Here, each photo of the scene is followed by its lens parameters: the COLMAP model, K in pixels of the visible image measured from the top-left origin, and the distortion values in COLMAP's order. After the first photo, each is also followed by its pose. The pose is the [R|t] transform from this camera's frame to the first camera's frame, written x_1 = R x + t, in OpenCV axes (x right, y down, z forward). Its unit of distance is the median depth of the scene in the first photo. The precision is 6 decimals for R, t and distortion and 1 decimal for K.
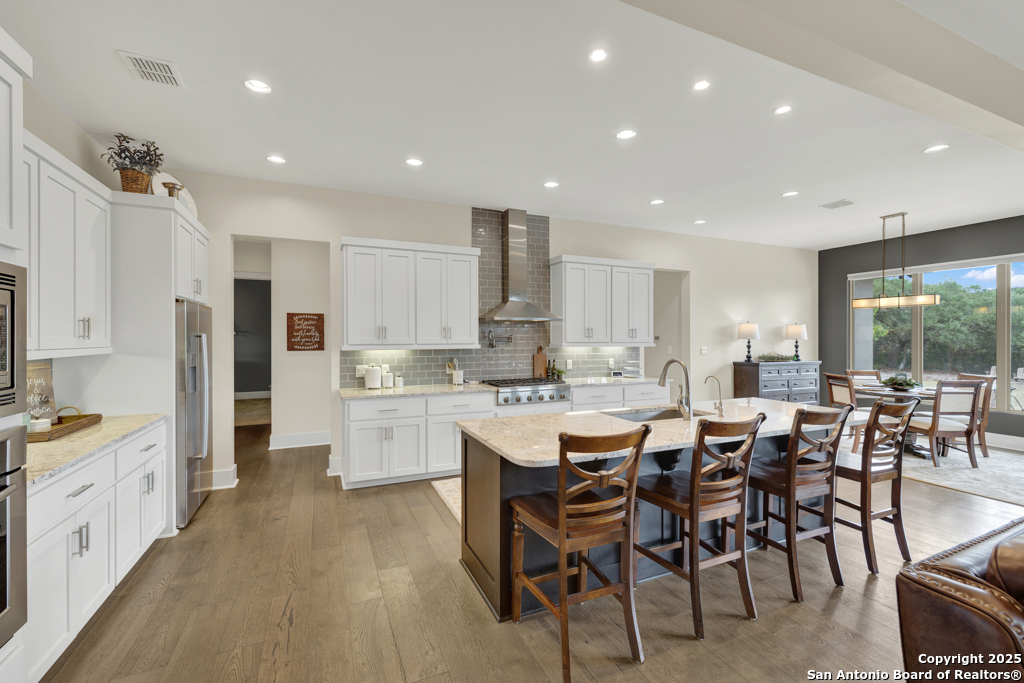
lens RADIAL K [[427.5, 0, 513.6], [0, 427.5, 340.1], [0, 0, 1]] dist [-0.002681, 0.000956]
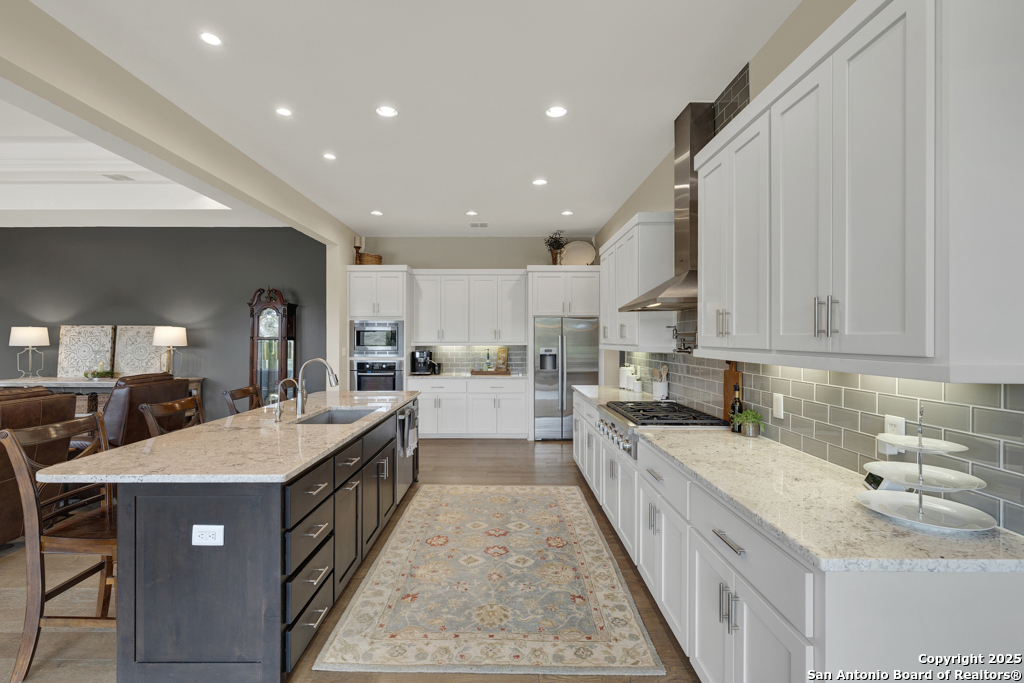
lens RADIAL K [[452.9, 0, 505.5], [0, 452.9, 336.7], [0, 0, 1]] dist [0.006014, -0.000236]
pose [[-0.409953, -0.002036, -0.912104, 0.667912], [-0.000486, 0.999998, -0.002014, -0.004365], [0.912107, -0.000382, -0.409953, 1.046593]]
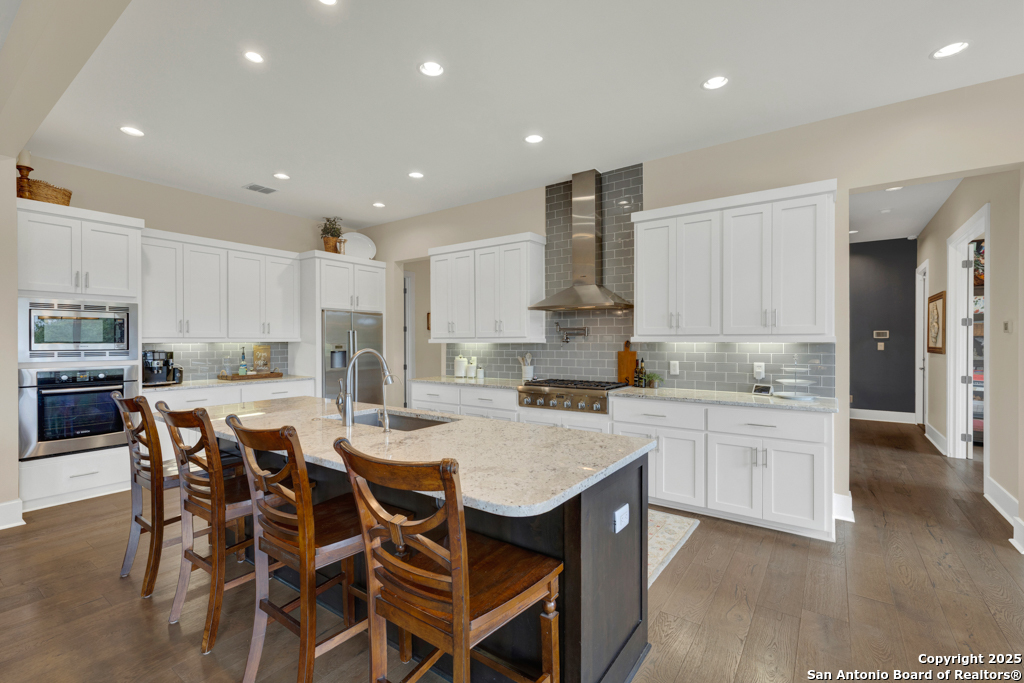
lens RADIAL K [[452.9, 0, 513.3], [0, 452.9, 343.0], [0, 0, 1]] dist [0.006014, -0.000236]
pose [[0.512088, 0.004182, -0.858923, 0.690014], [0.000595, 0.999986, 0.005224, 0.014931], [0.858933, -0.003186, 0.512078, 0.450324]]
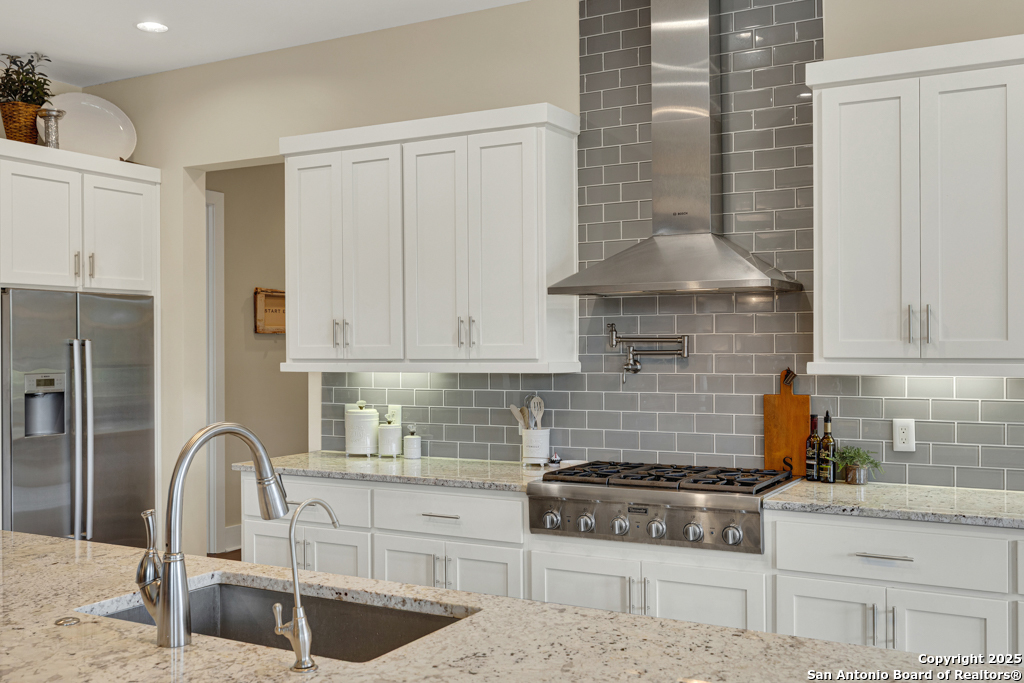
lens RADIAL K [[1018.6, 0, 515.6], [0, 1018.6, 344.6], [0, 0, 1]] dist [-0.002209, 0.000000]
pose [[0.602133, -0.002865, -0.798391, 0.575484], [0.002377, 0.999996, -0.001796, -0.003245], [0.798392, -0.000817, 0.602137, 0.422039]]
